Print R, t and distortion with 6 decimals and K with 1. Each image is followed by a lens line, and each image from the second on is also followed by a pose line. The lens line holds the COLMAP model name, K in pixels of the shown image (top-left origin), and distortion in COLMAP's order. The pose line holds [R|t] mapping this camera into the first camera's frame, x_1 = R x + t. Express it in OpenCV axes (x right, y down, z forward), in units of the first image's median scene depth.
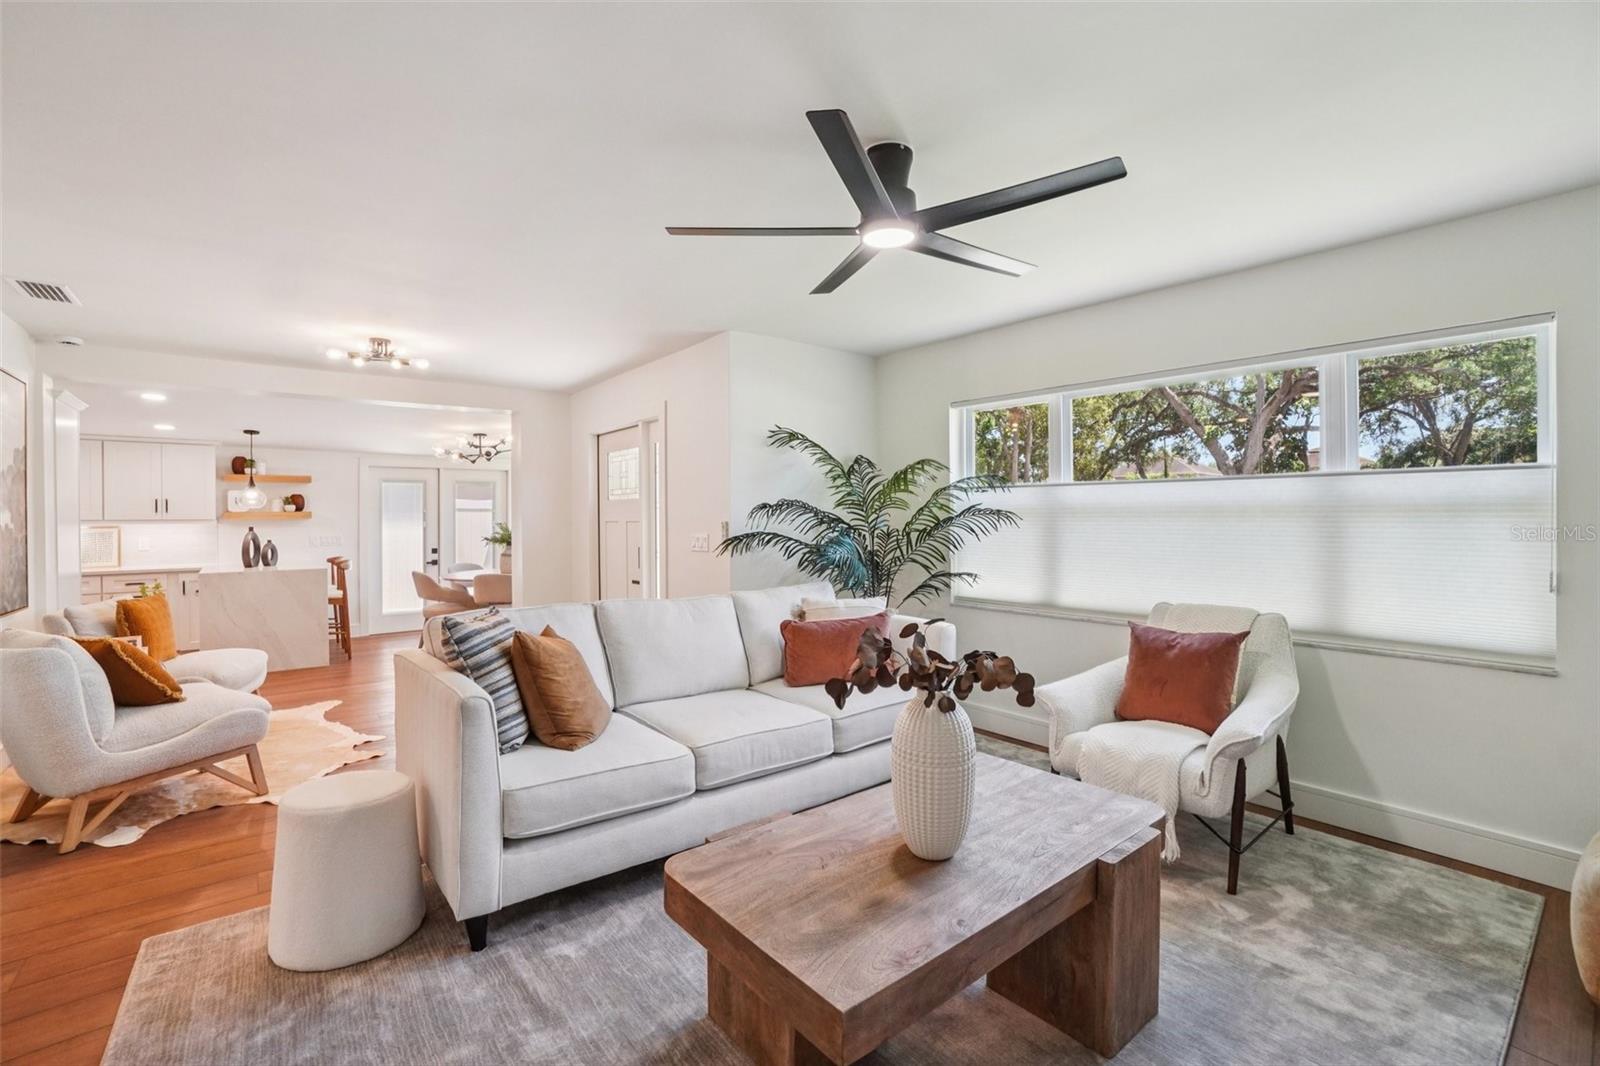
lens RADIAL K [[709.2, 0, 800.3], [0, 709.2, 519.4], [0, 0, 1]] dist [-0.058408, 0.022105]
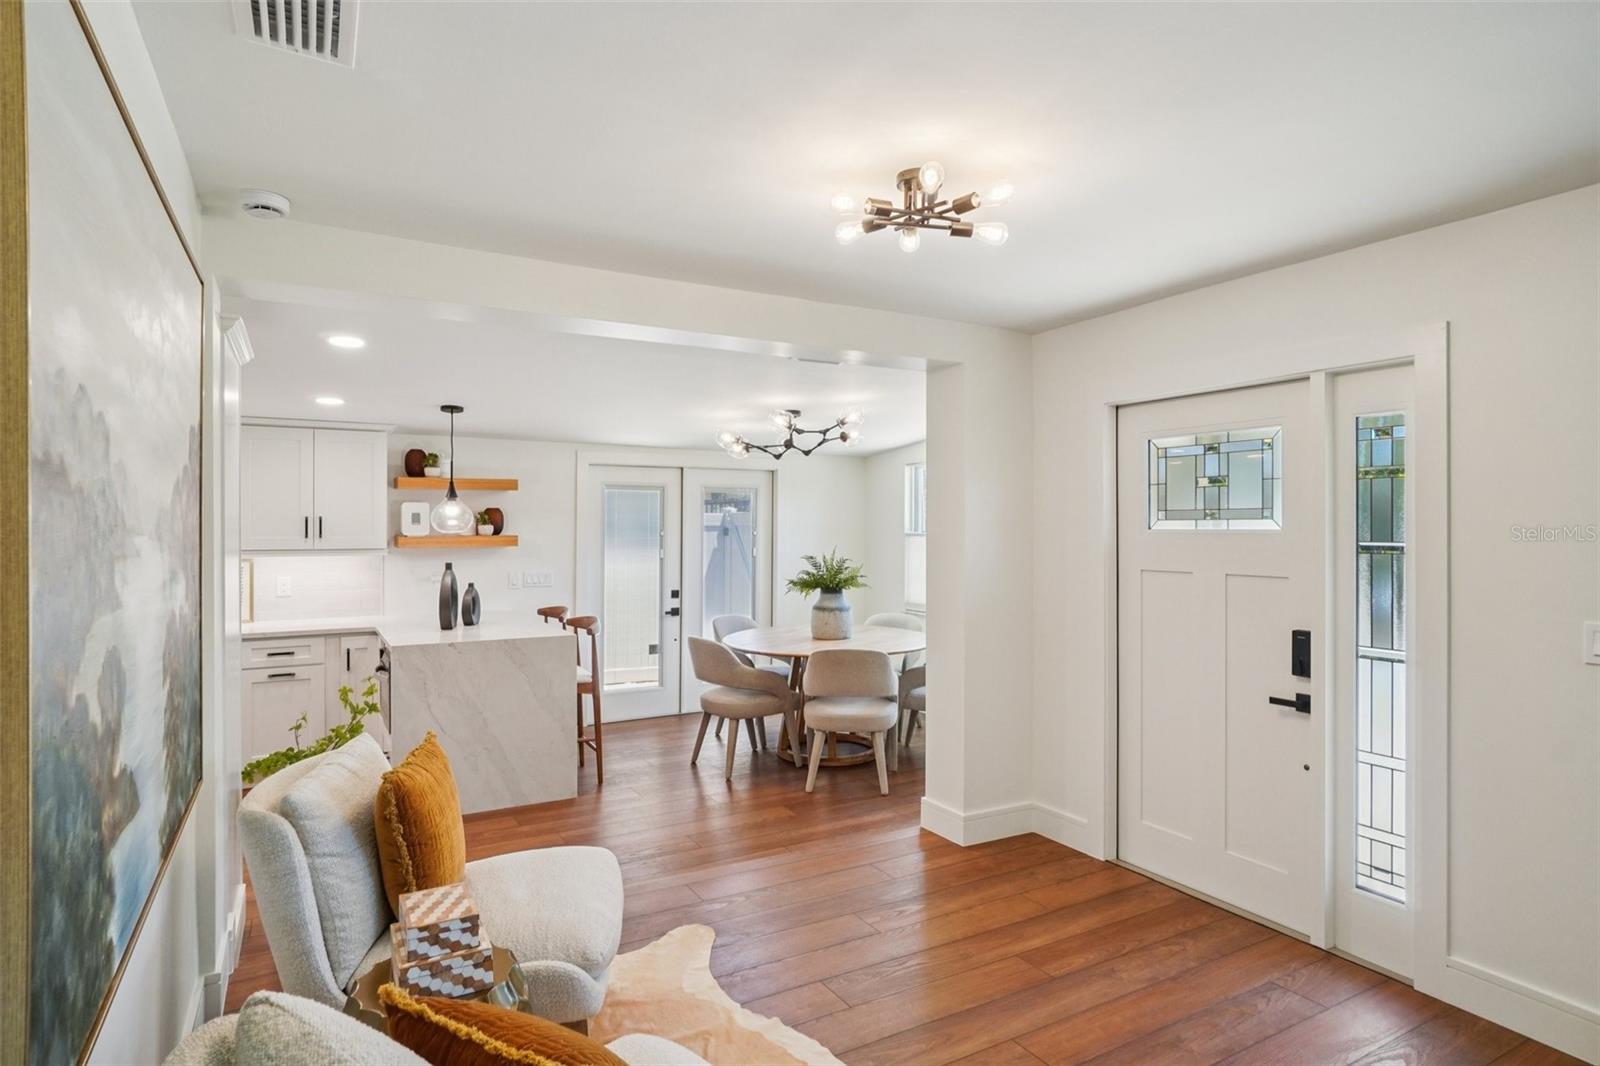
lens RADIAL K [[868.8, 0, 824.5], [0, 868.8, 522.3], [0, 0, 1]] dist [-0.053788, -0.000006]
pose [[0.992049, 0.005202, -0.125745, -0.357162], [-0.006119, 0.999957, -0.006911, -0.021617], [0.125703, 0.007625, 0.992039, 0.272085]]
